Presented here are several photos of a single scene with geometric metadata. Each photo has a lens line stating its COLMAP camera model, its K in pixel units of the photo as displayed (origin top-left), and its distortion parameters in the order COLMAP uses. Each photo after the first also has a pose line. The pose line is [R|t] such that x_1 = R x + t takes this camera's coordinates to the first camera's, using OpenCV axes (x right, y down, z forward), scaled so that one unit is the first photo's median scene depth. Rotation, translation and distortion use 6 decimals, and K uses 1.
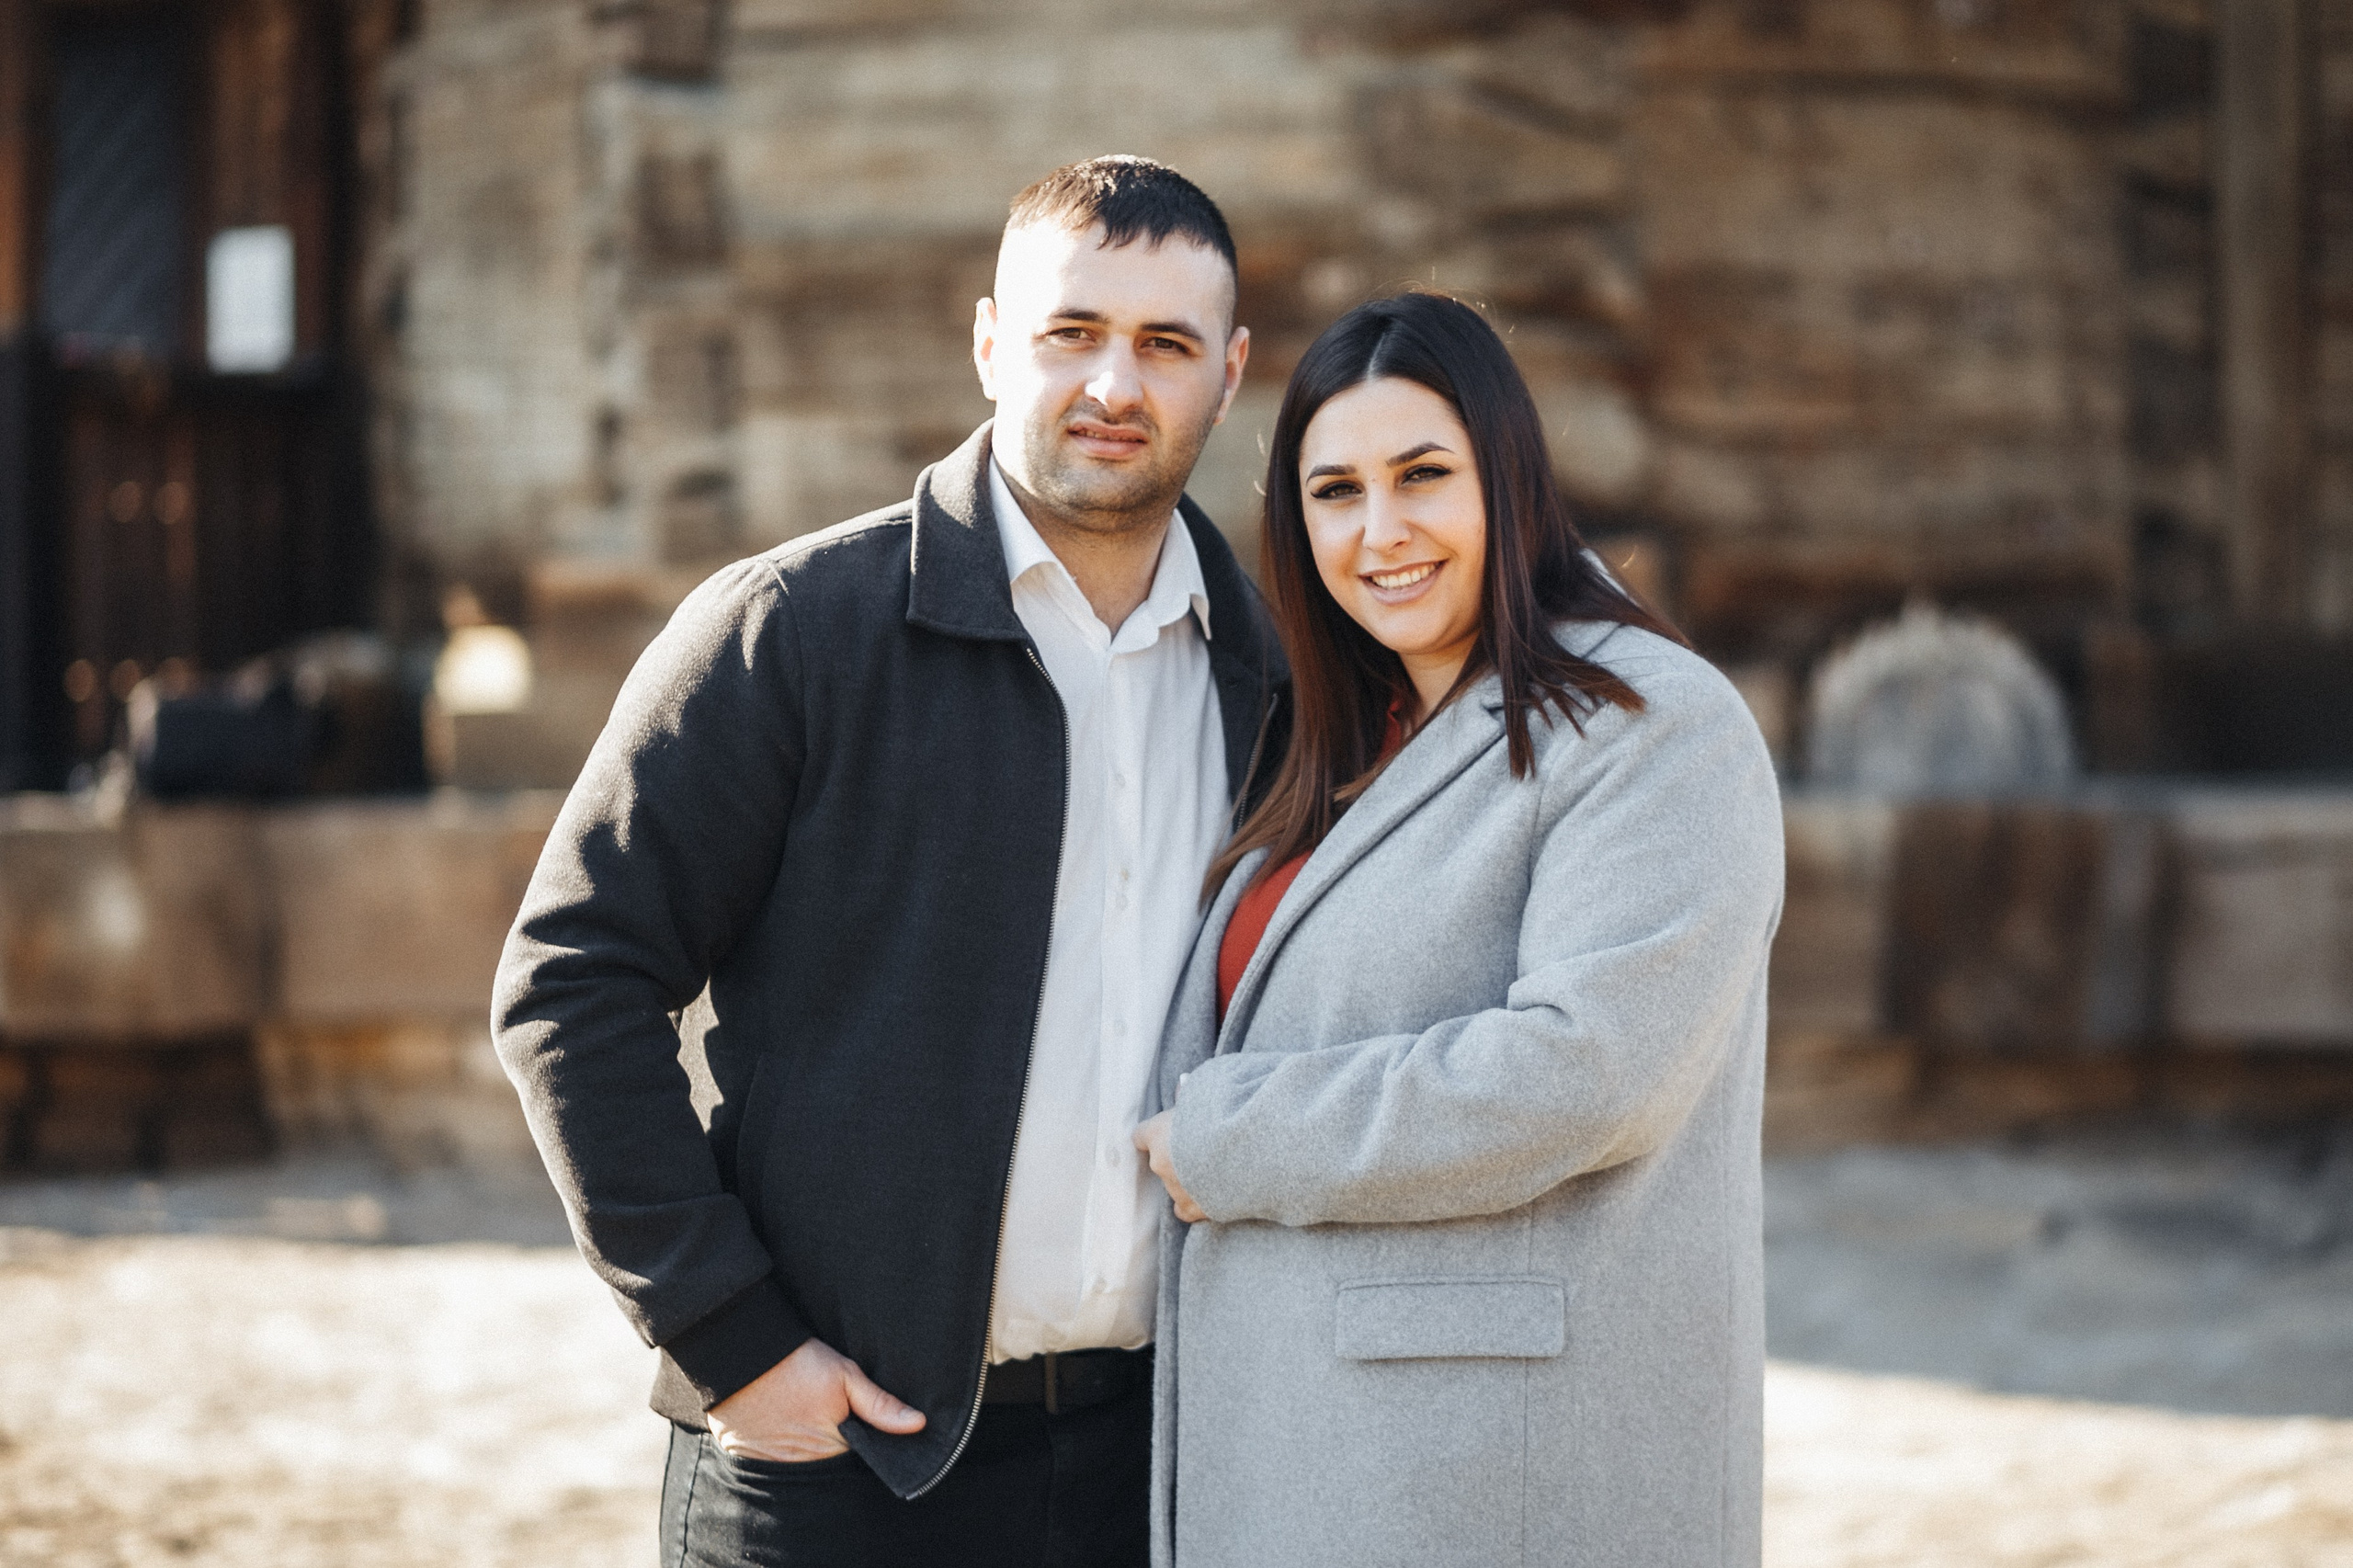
lens RADIAL K [[5655.7, 0, 1176.5], [0, 5655.7, 784.0], [0, 0, 1]] dist [-0.232352, 0.275150]
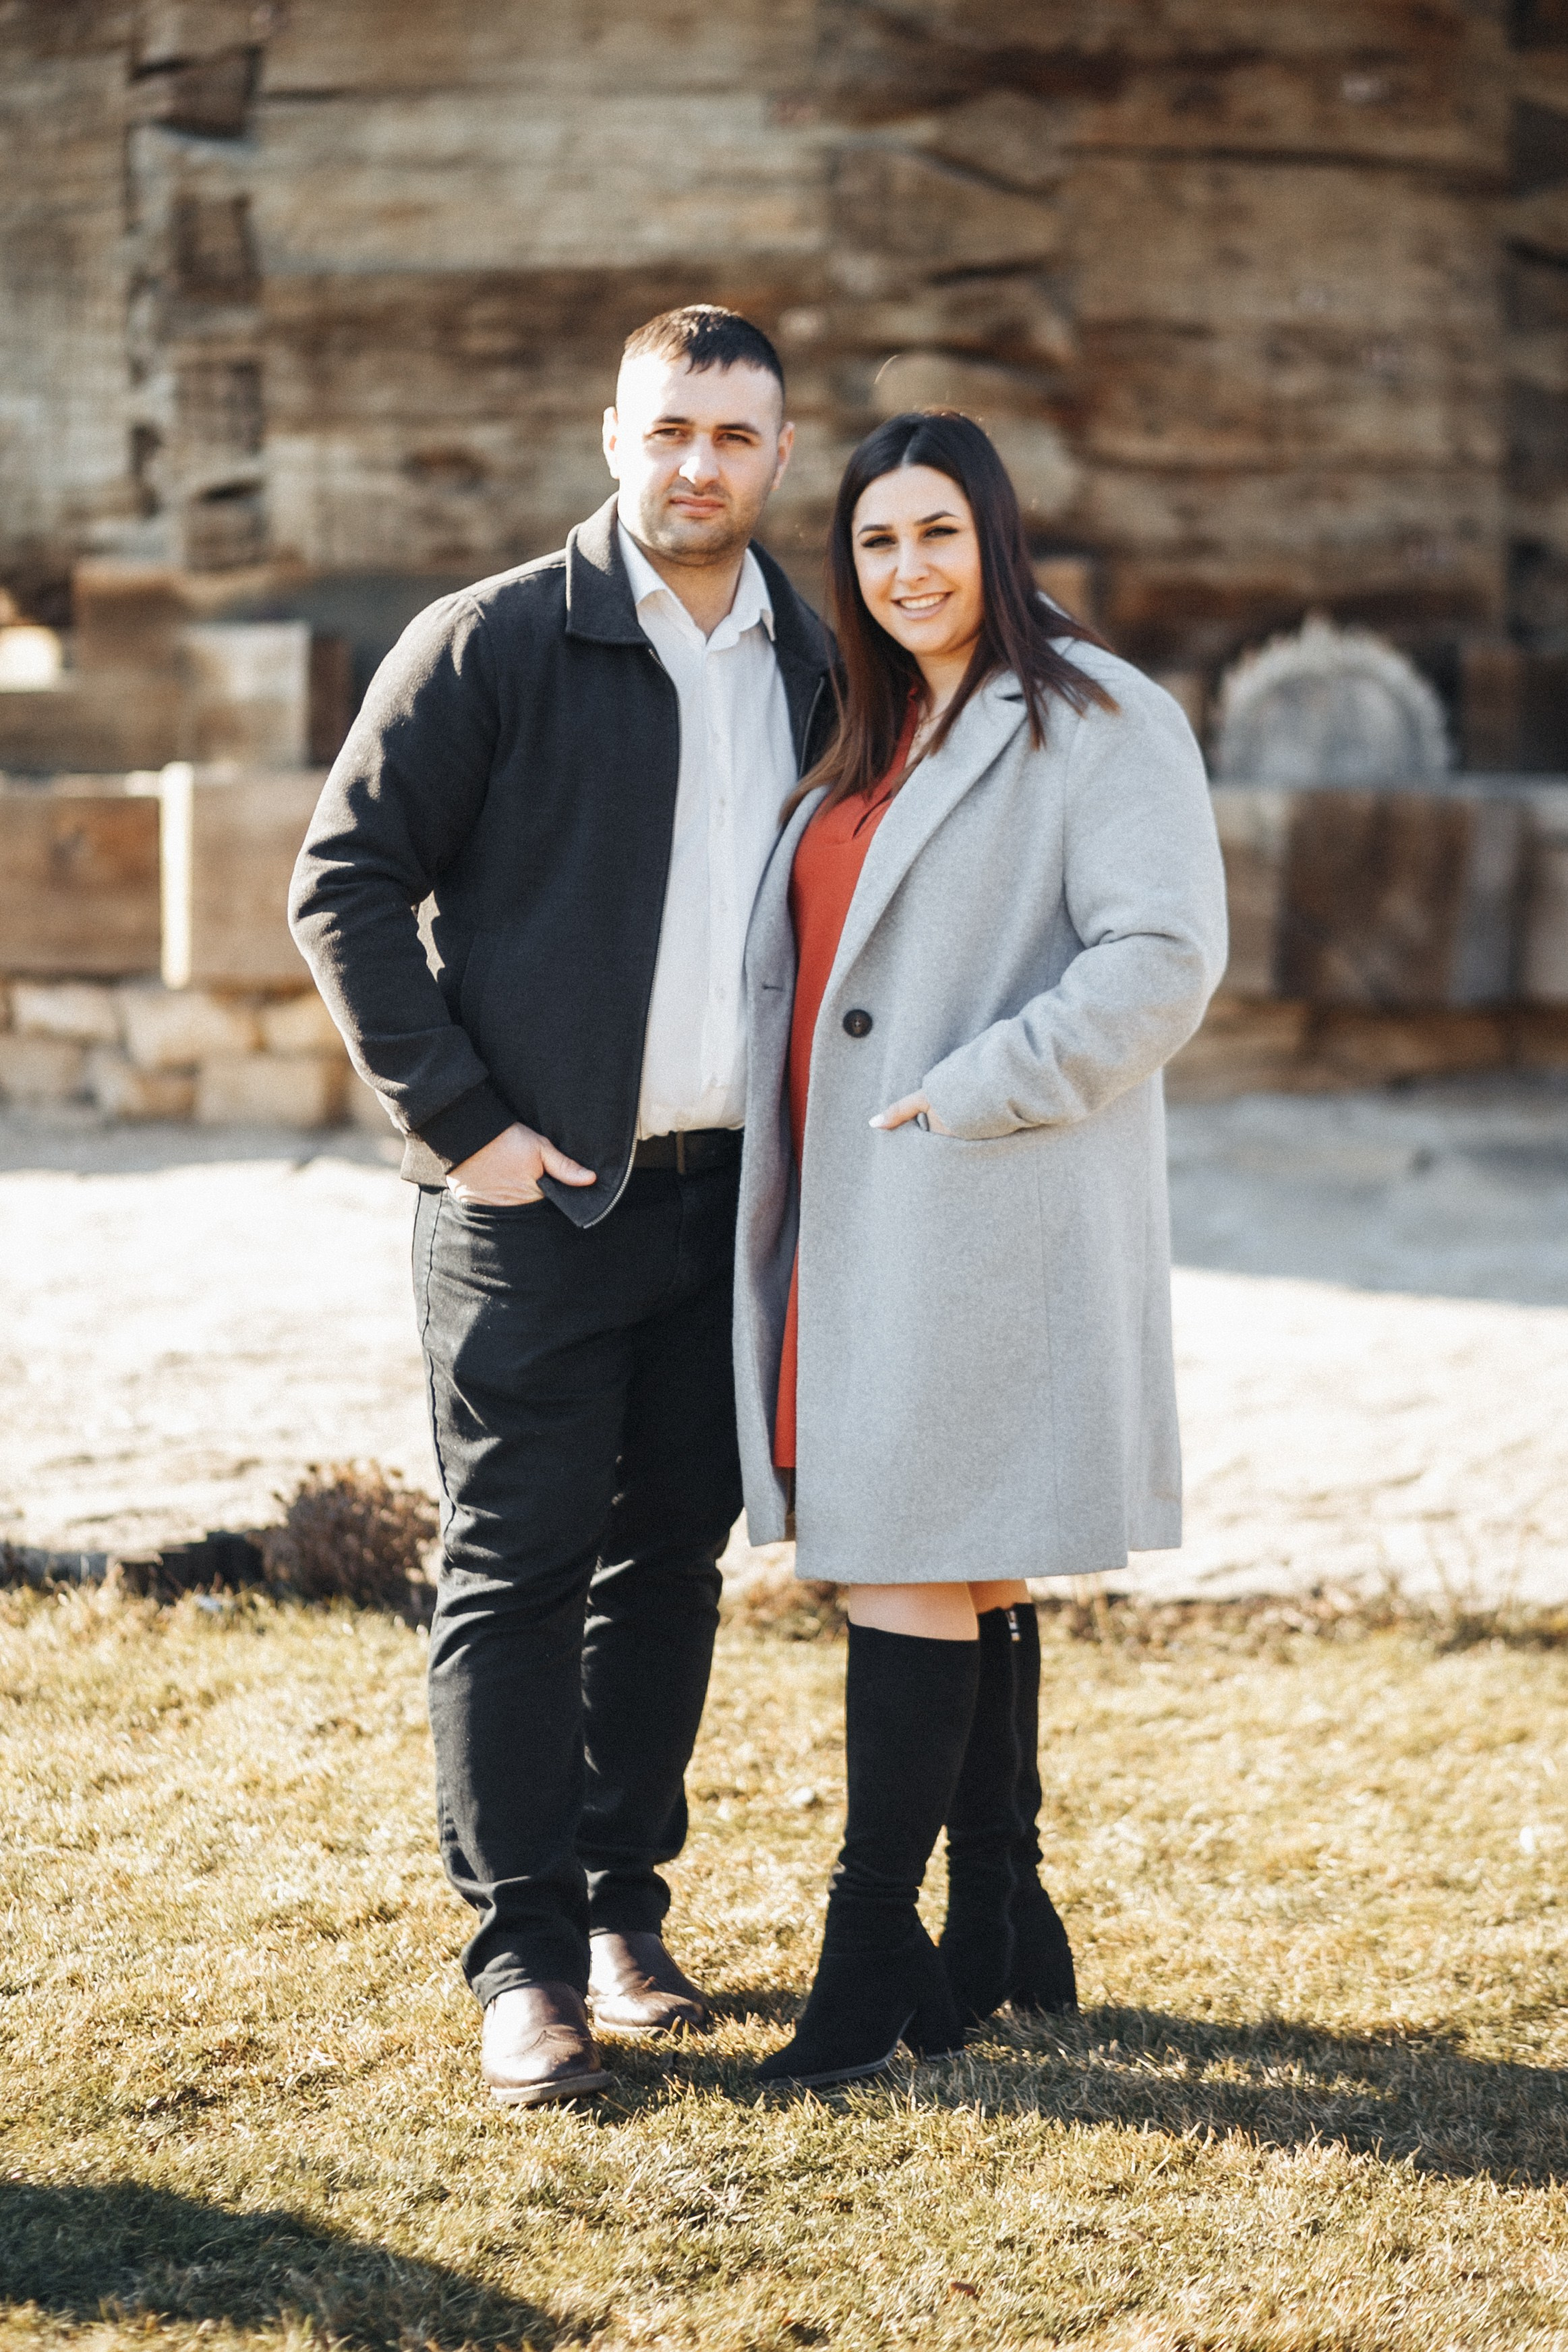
lens RADIAL K [[5653.0, 0, 784.0], [0, 5653.0, 1176.0], [0, 0, 1]] dist [-0.232352, 0.275150]
pose [[0.999411, 0.008661, 0.033198, -0.012606], [-0.010975, 0.997475, 0.070164, 0.001923], [-0.032507, -0.070487, 0.996983, -0.140700]]
